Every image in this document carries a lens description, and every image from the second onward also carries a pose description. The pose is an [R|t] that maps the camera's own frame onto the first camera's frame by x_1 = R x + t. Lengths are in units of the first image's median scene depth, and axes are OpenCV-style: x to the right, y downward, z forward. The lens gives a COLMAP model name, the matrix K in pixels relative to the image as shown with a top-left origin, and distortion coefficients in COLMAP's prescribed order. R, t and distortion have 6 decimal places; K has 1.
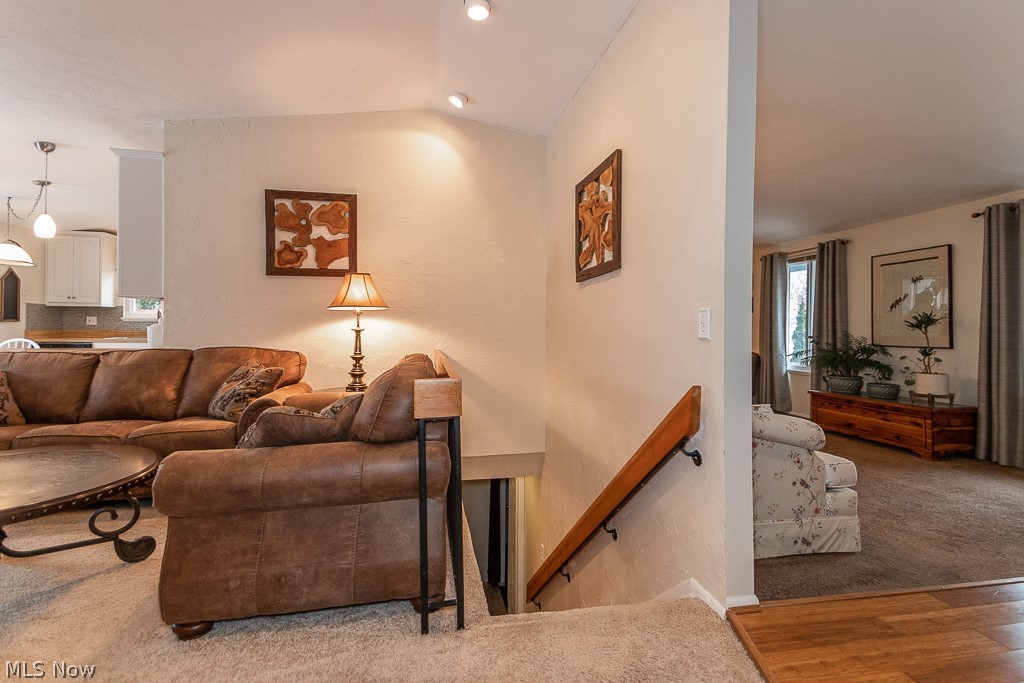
lens RADIAL K [[478.1, 0, 509.5], [0, 478.1, 335.6], [0, 0, 1]] dist [0.003150, -0.000399]
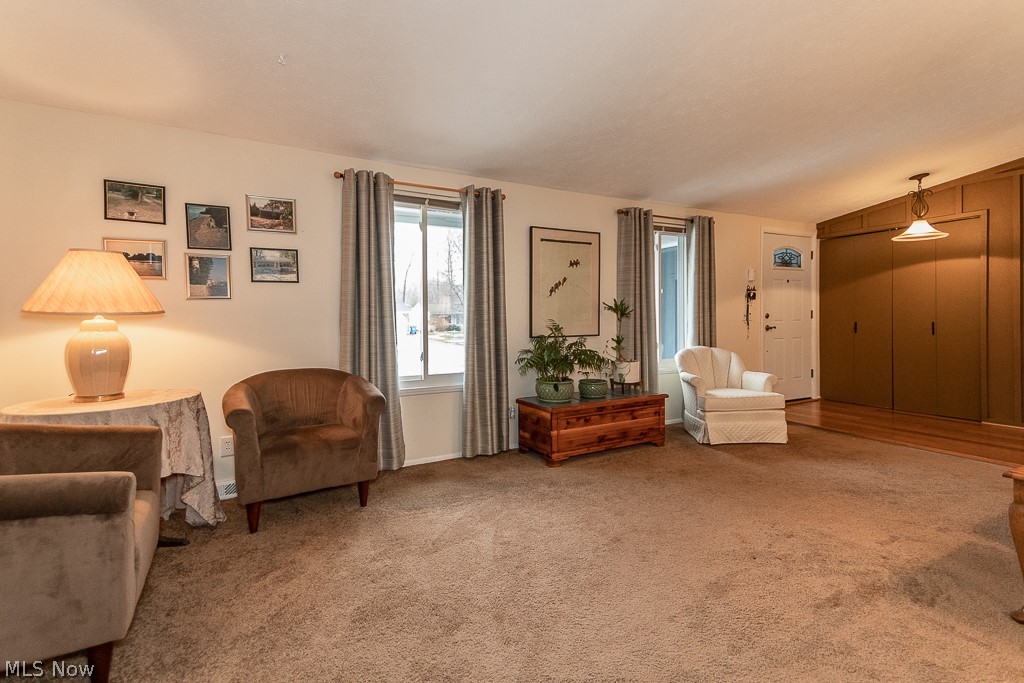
lens RADIAL K [[478.1, 0, 512.2], [0, 478.1, 320.0], [0, 0, 1]] dist [0.003150, -0.000399]
pose [[-0.308011, -0.019555, 0.951182, 0.005795], [0.014046, 0.999586, 0.025099, -0.030494], [-0.951279, 0.021091, -0.307609, 1.330180]]
